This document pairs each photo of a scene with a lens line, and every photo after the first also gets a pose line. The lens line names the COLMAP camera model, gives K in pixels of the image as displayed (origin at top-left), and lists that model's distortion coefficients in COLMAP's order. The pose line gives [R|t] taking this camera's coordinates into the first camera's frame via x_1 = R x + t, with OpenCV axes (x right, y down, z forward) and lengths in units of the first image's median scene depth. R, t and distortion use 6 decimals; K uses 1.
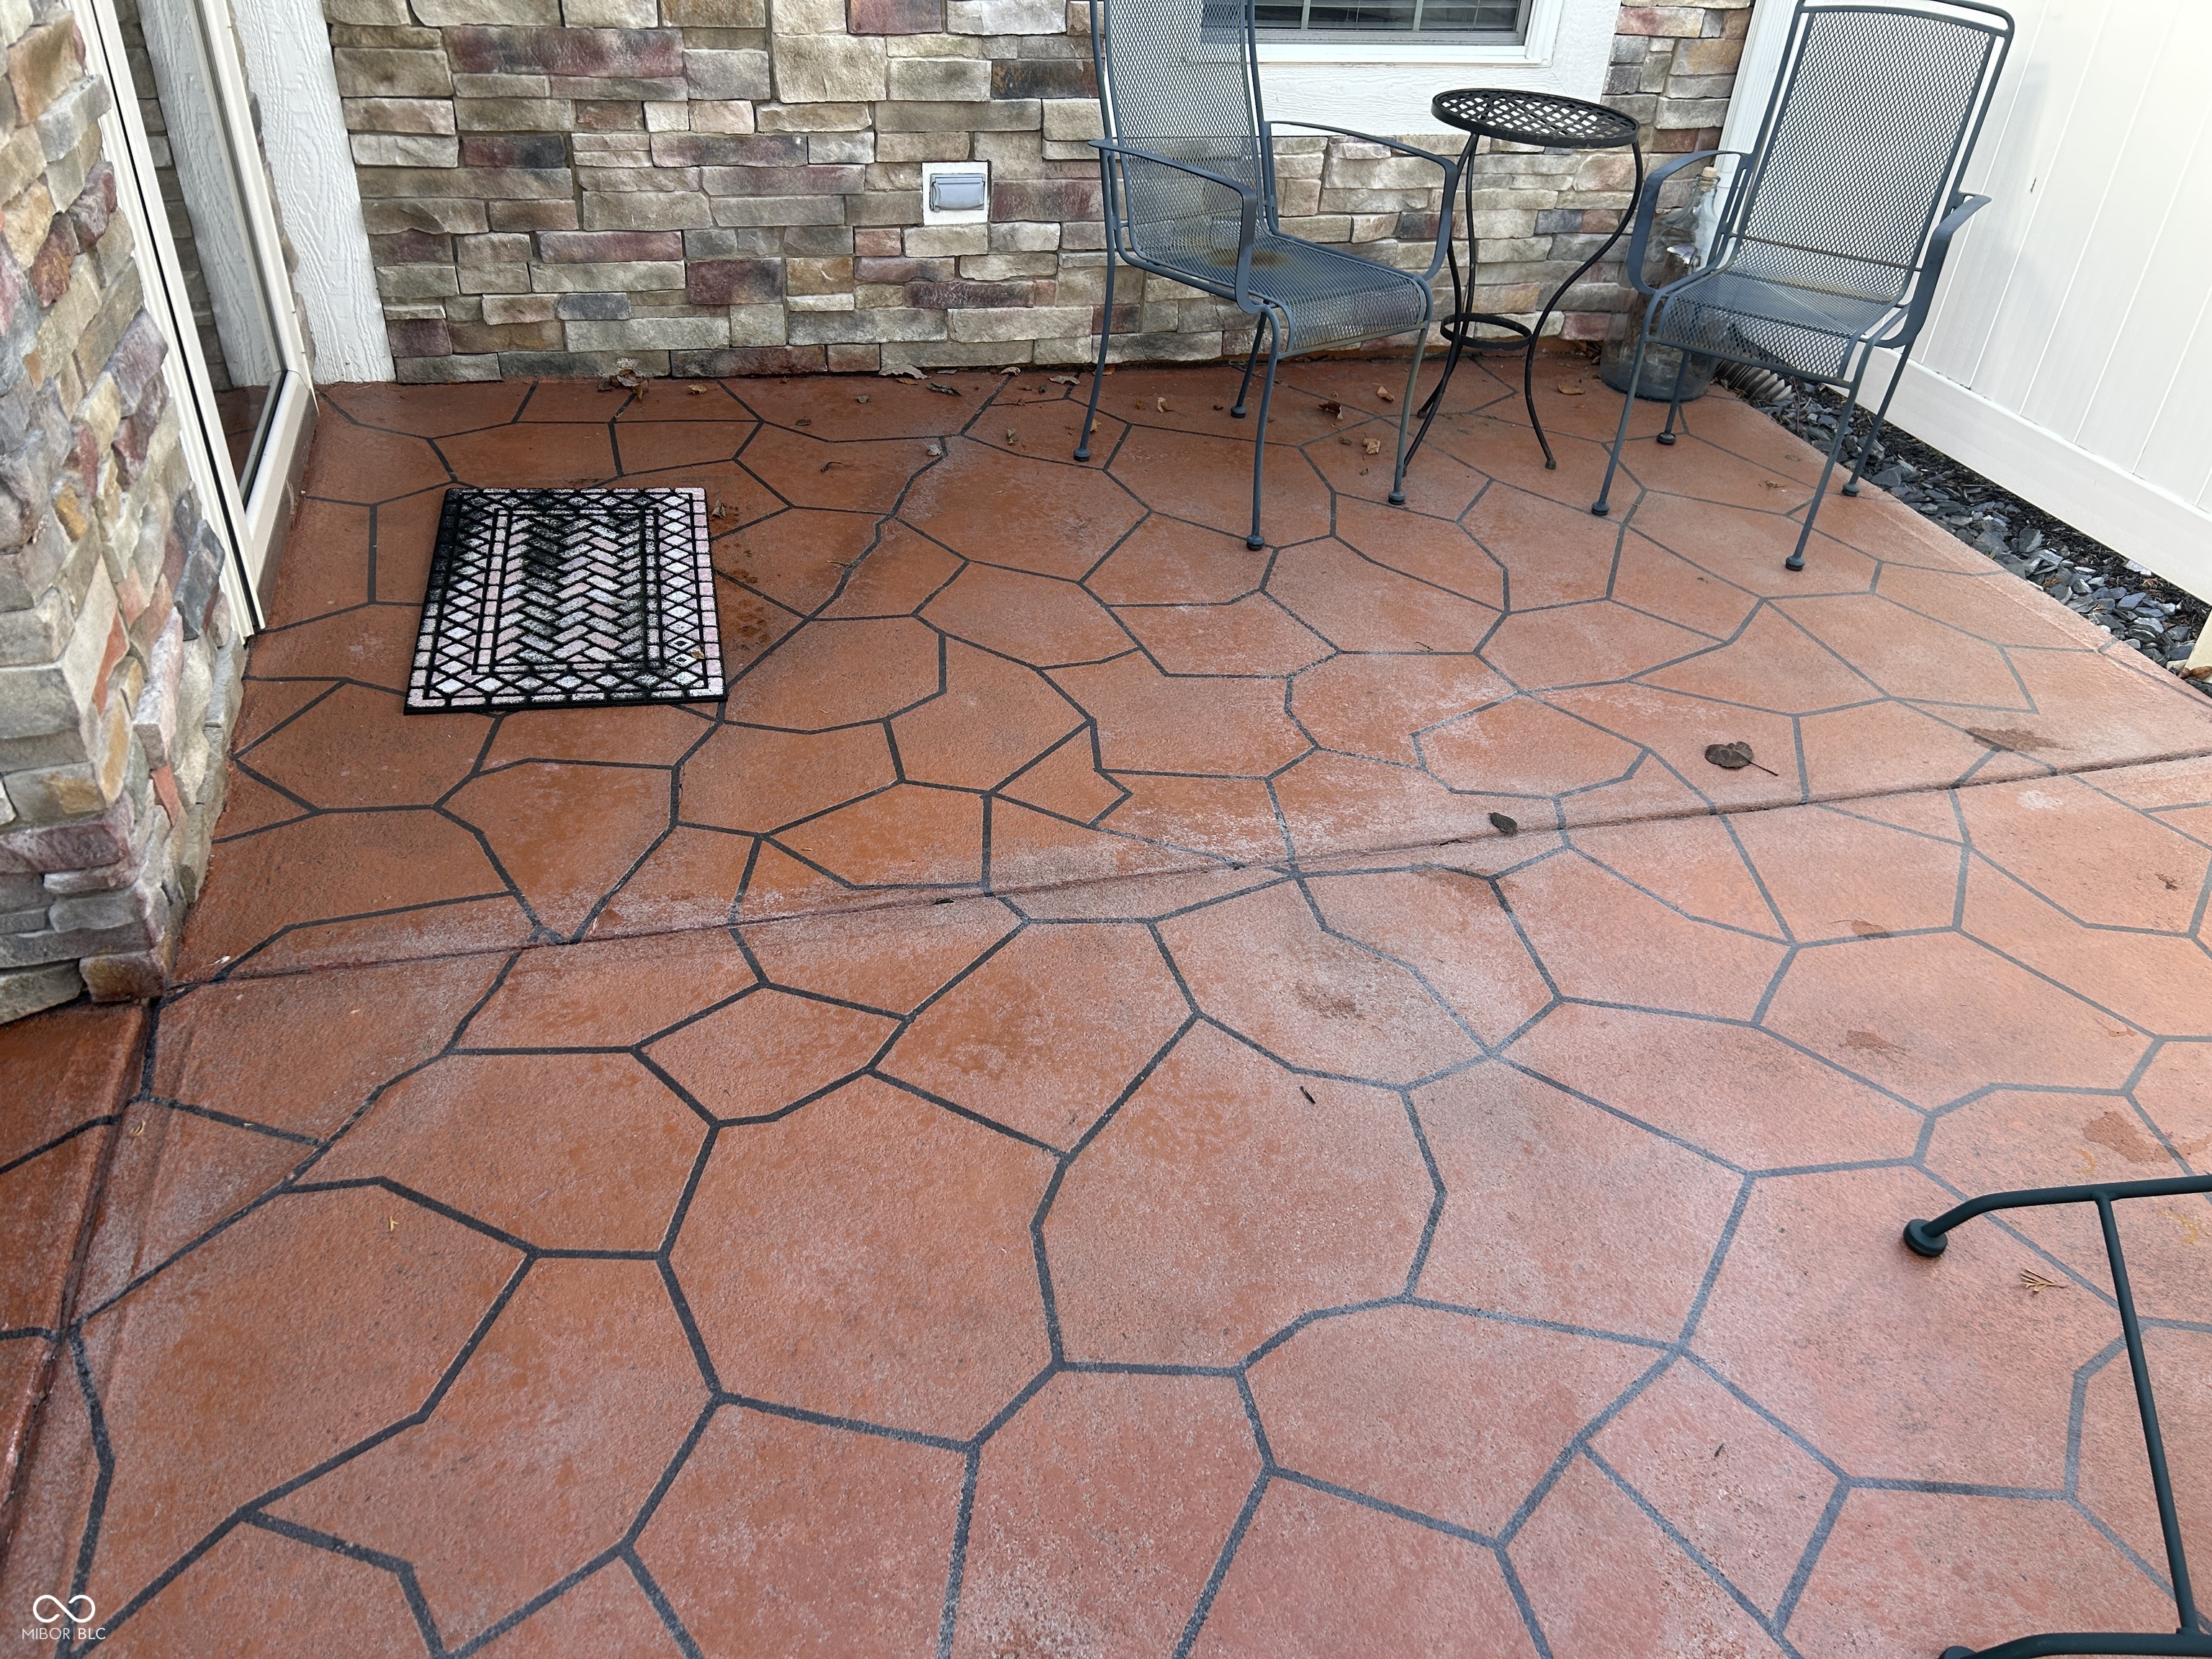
lens RADIAL K [[1661.7, 0, 1090.6], [0, 1661.7, 833.3], [0, 0, 1]] dist [0.027107, 0.000475]
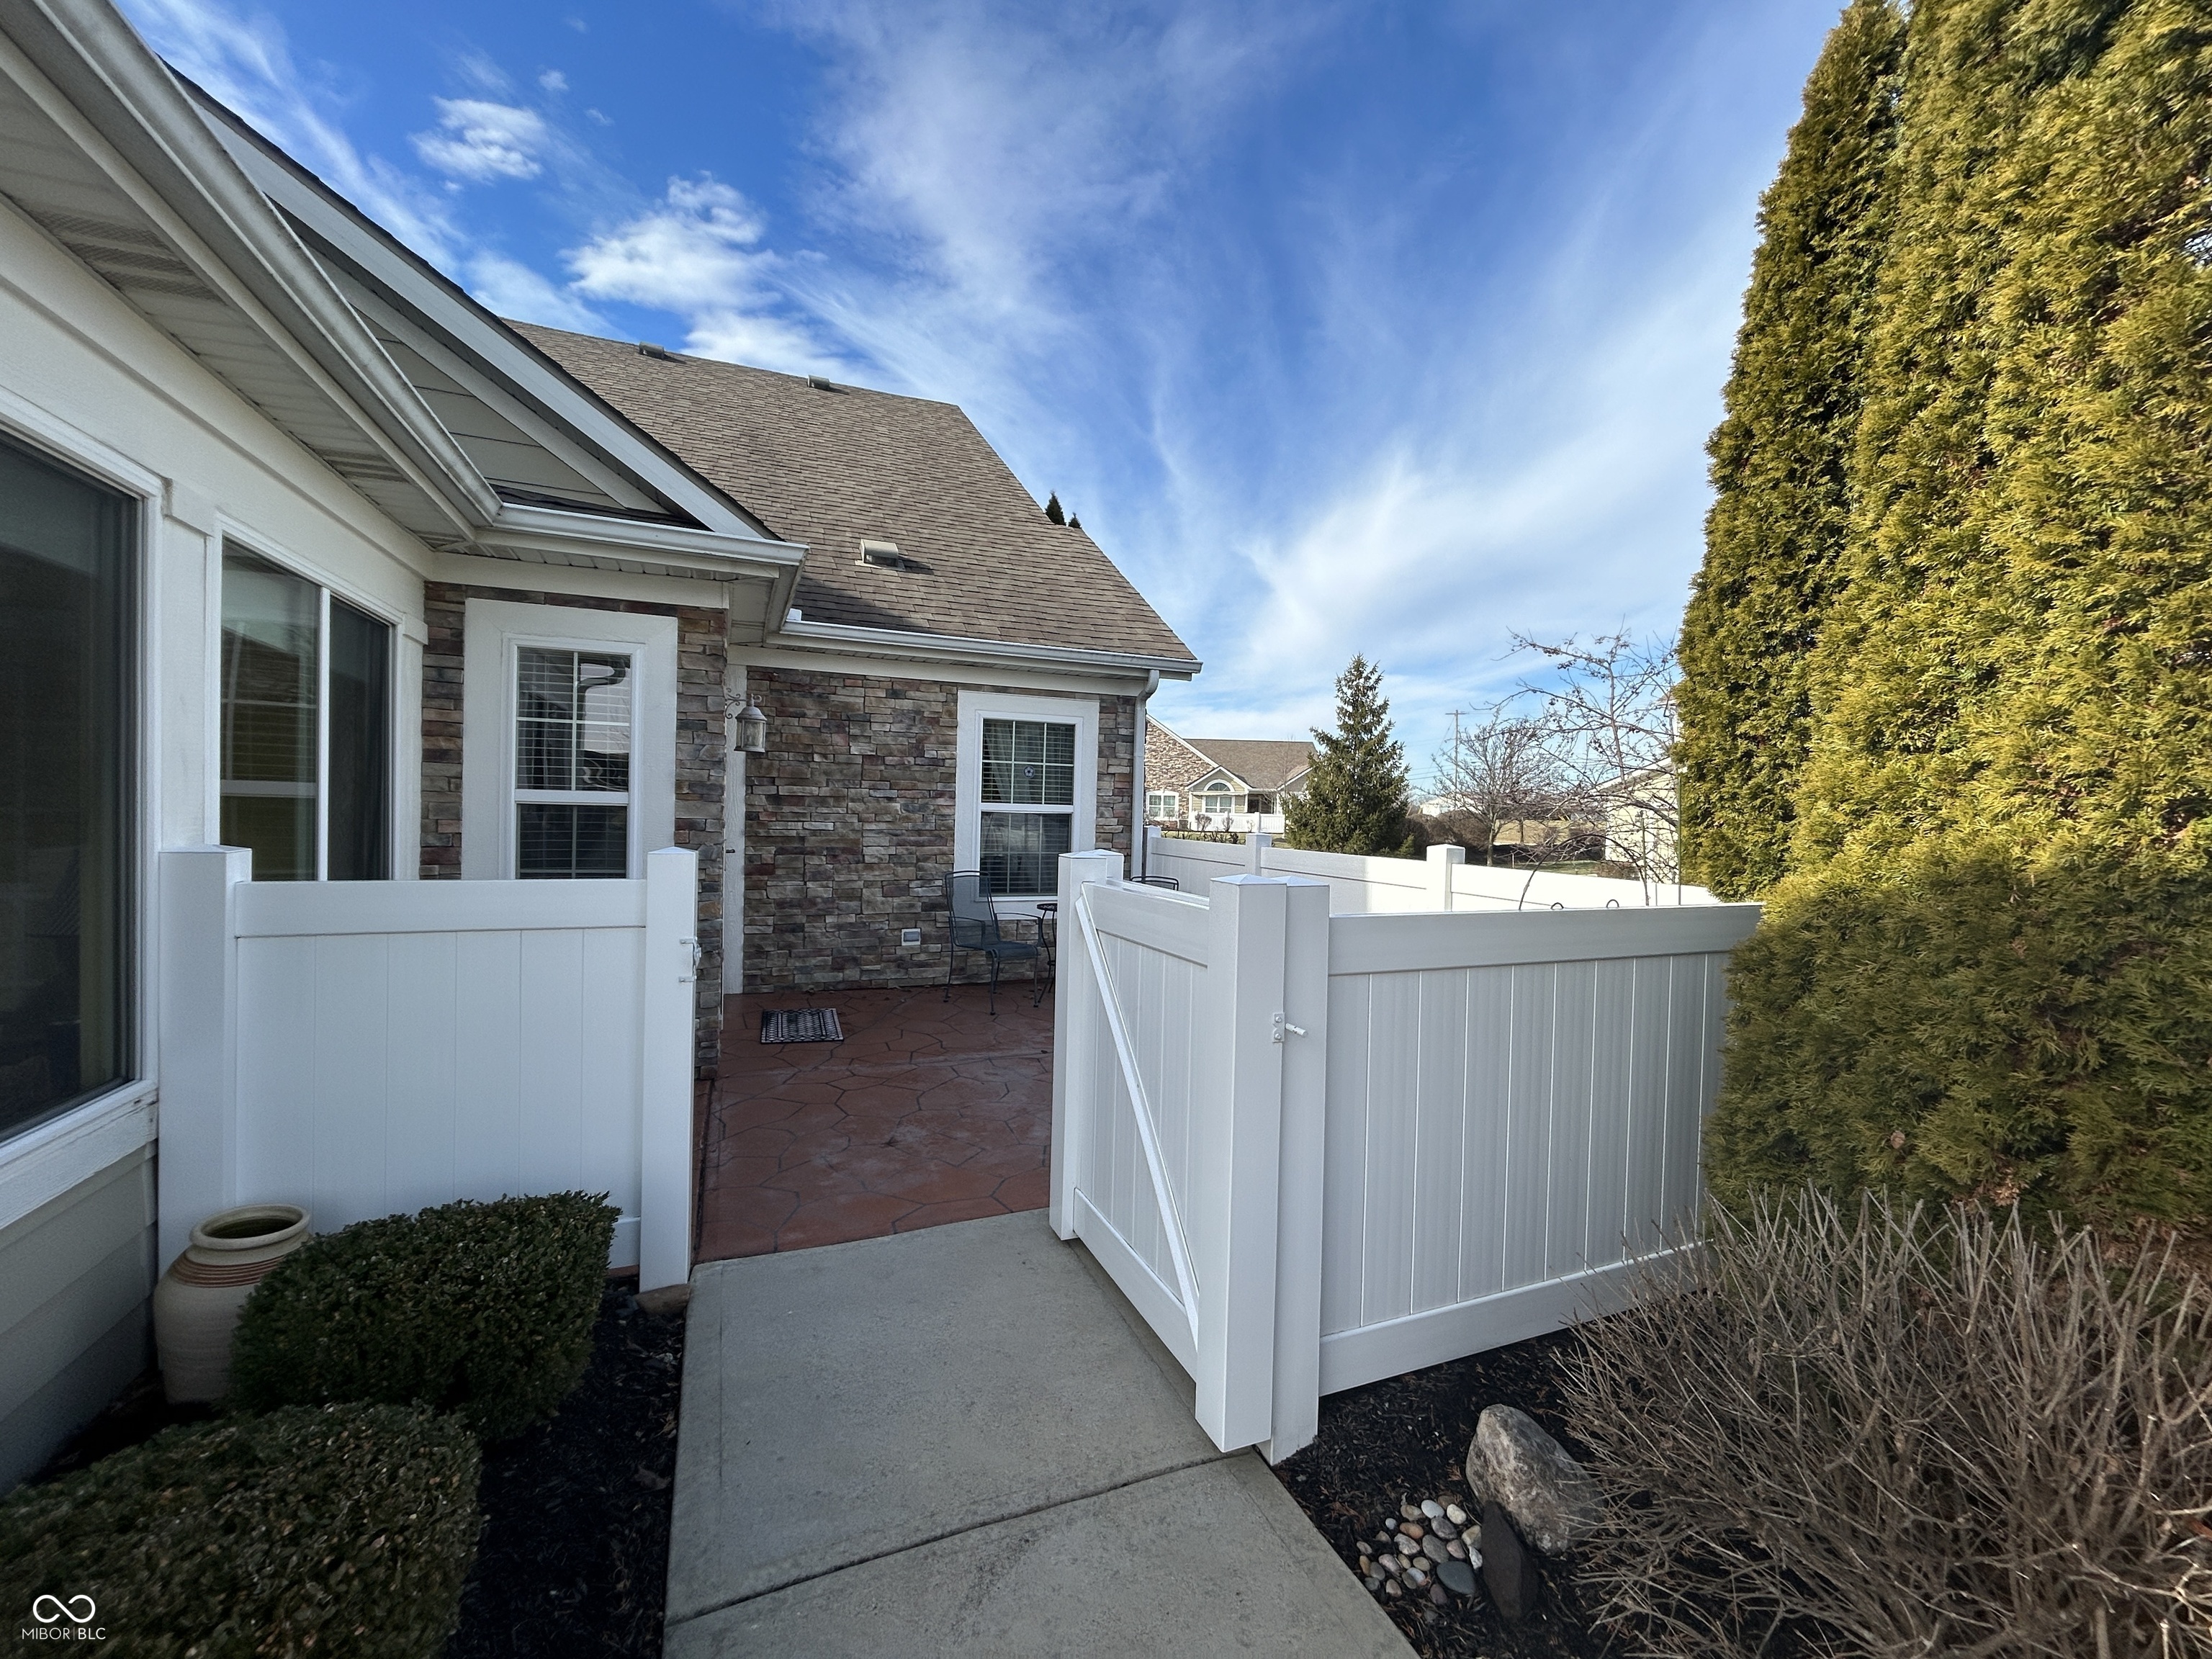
lens RADIAL K [[893.5, 0, 1112.6], [0, 893.5, 836.3], [0, 0, 1]] dist [0.001180, 0.000067]
pose [[0.990636, -0.030625, 0.133051, 0.104255], [0.097888, 0.838657, -0.535791, 0.531676], [-0.095176, 0.543798, 0.833802, -0.796829]]
